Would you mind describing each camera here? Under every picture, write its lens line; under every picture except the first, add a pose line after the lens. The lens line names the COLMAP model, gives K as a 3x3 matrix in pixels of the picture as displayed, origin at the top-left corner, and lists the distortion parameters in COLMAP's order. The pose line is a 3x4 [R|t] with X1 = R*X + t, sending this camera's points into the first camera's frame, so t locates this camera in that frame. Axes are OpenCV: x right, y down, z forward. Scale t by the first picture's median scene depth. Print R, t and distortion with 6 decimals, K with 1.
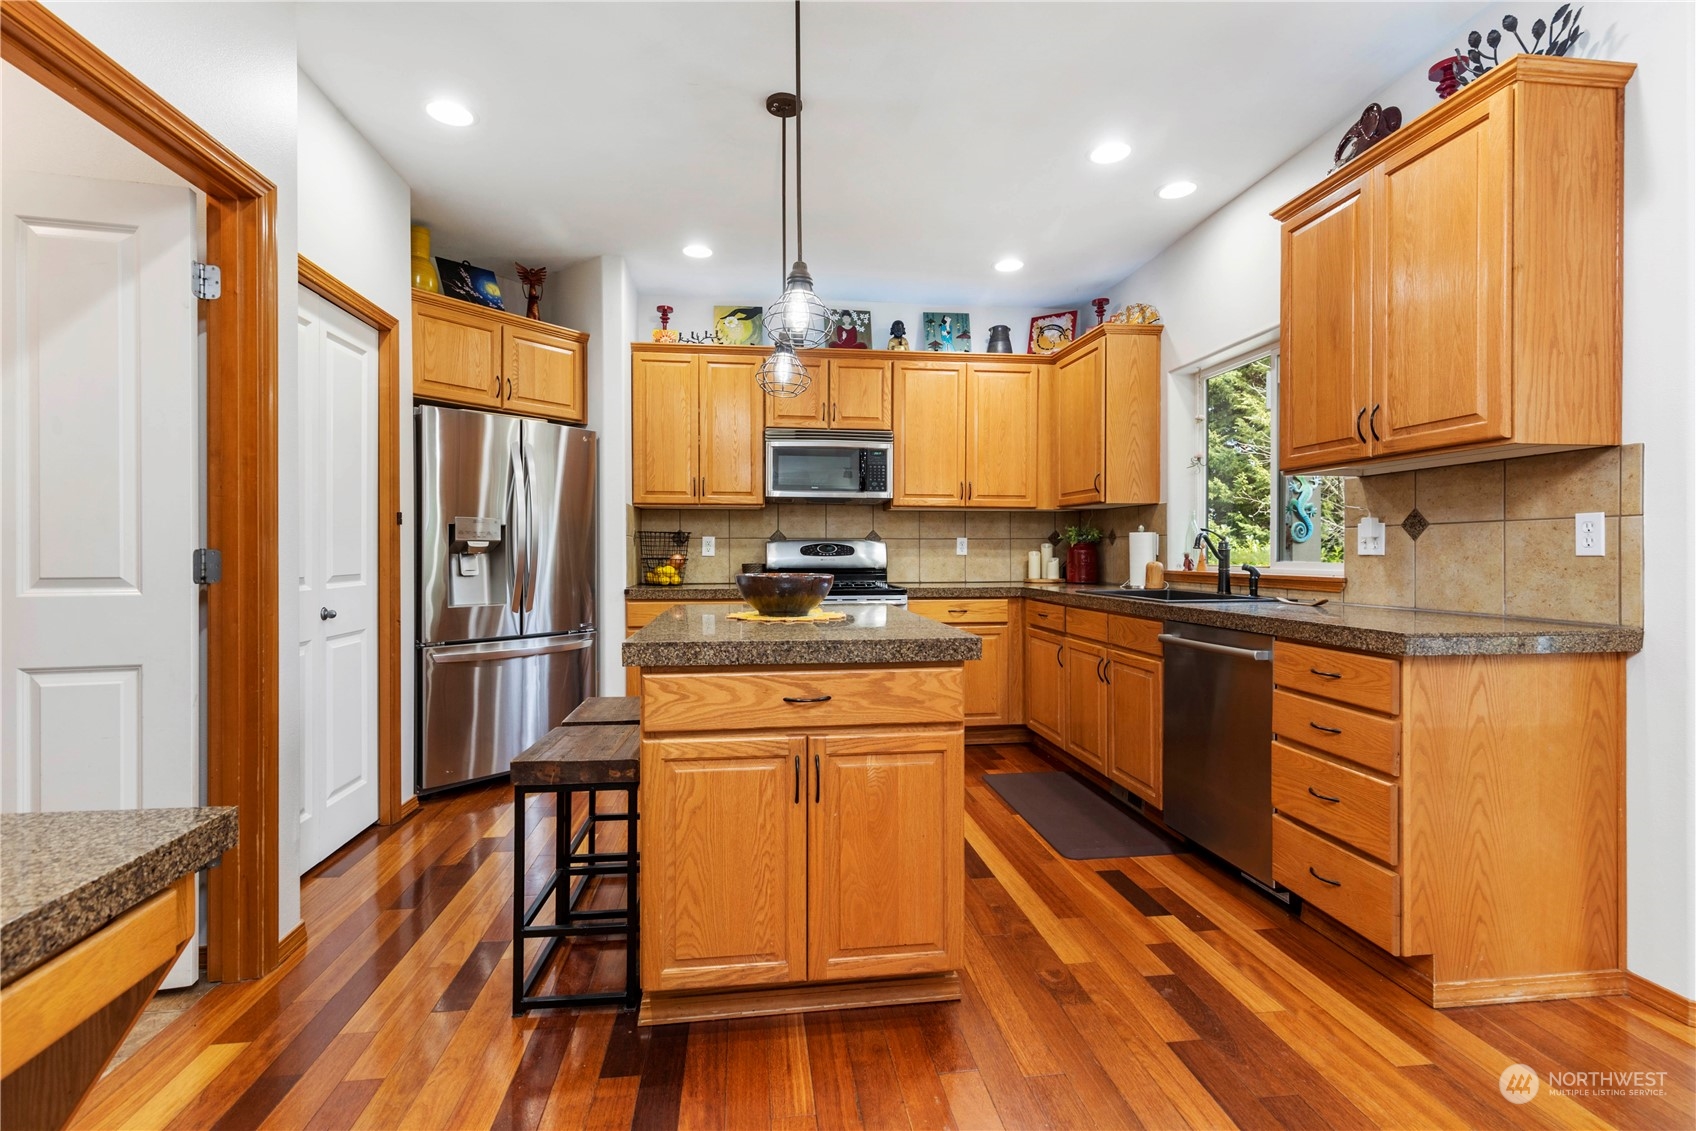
lens RADIAL K [[768.7, 0, 844.6], [0, 768.7, 559.9], [0, 0, 1]] dist [0.005430, -0.000008]
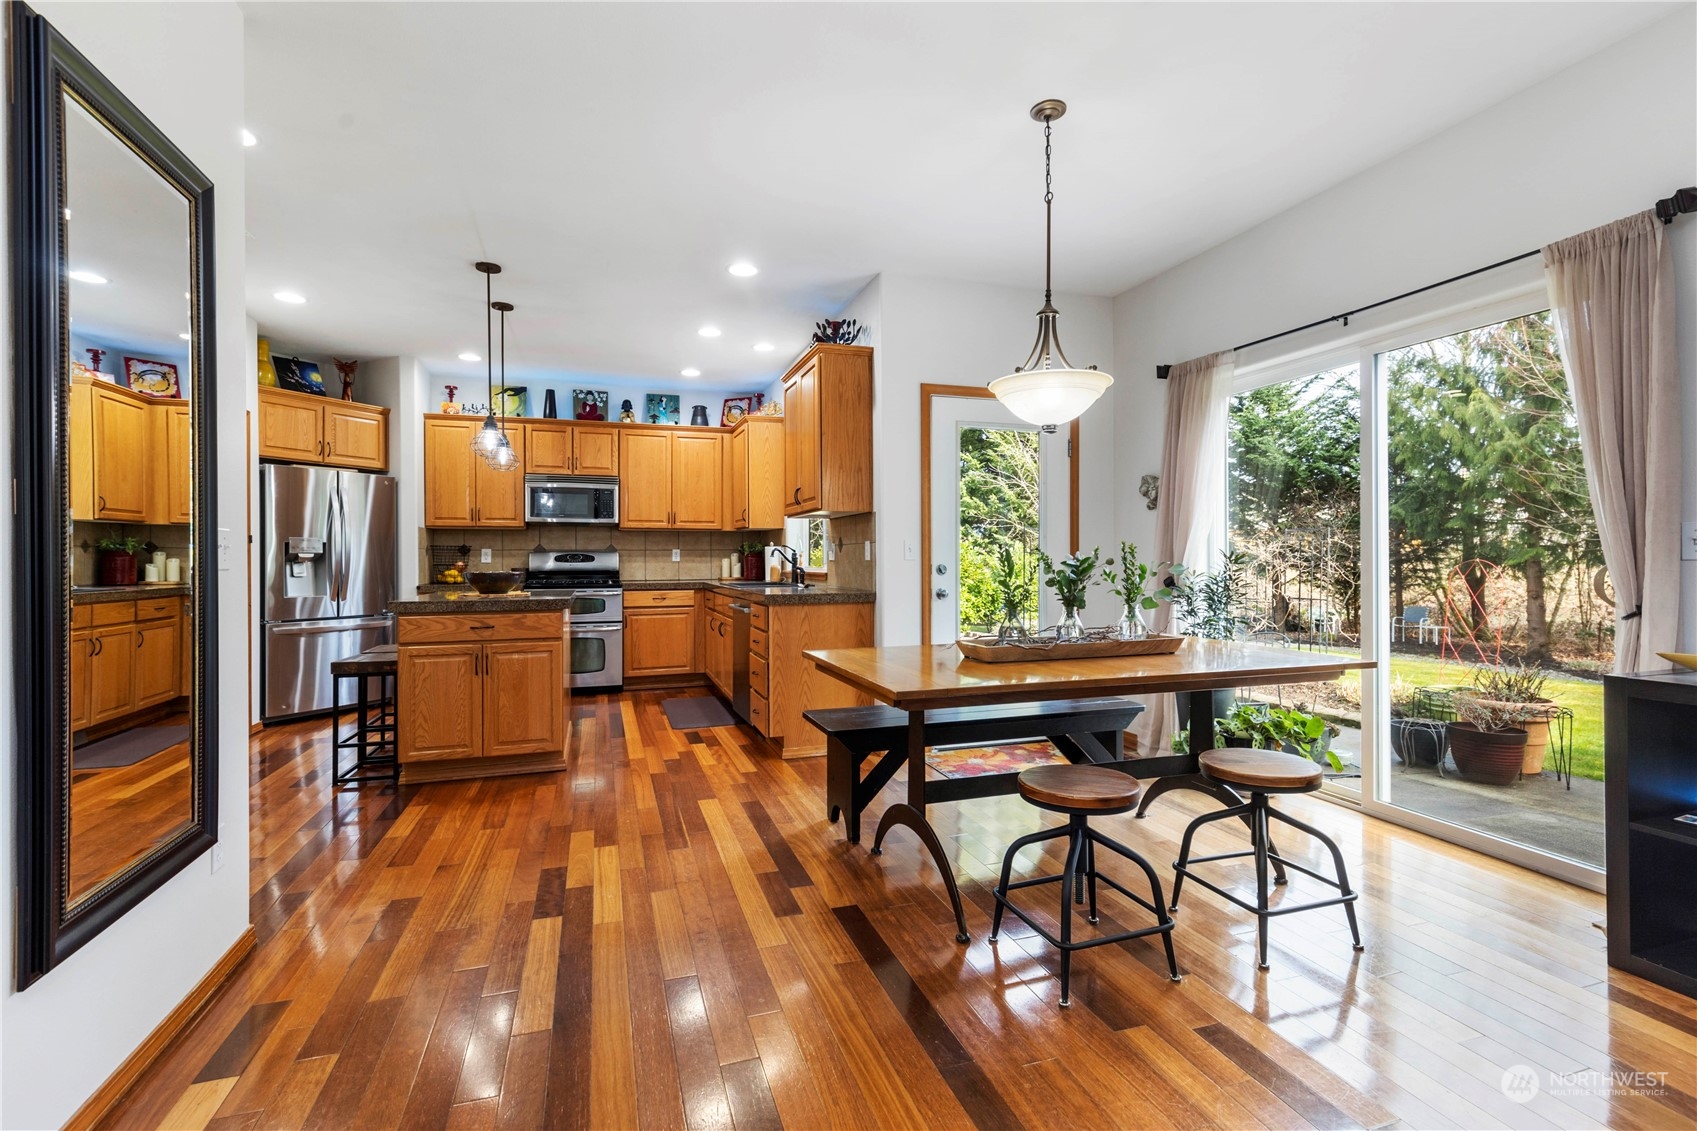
lens RADIAL K [[769.2, 0, 852.7], [0, 769.2, 558.6], [0, 0, 1]] dist [0.005430, -0.000008]
pose [[0.982338, -0.003625, 0.187080, 0.240743], [0.005658, 0.999931, -0.010338, 0.006272], [-0.187029, 0.011214, 0.982290, -0.561338]]
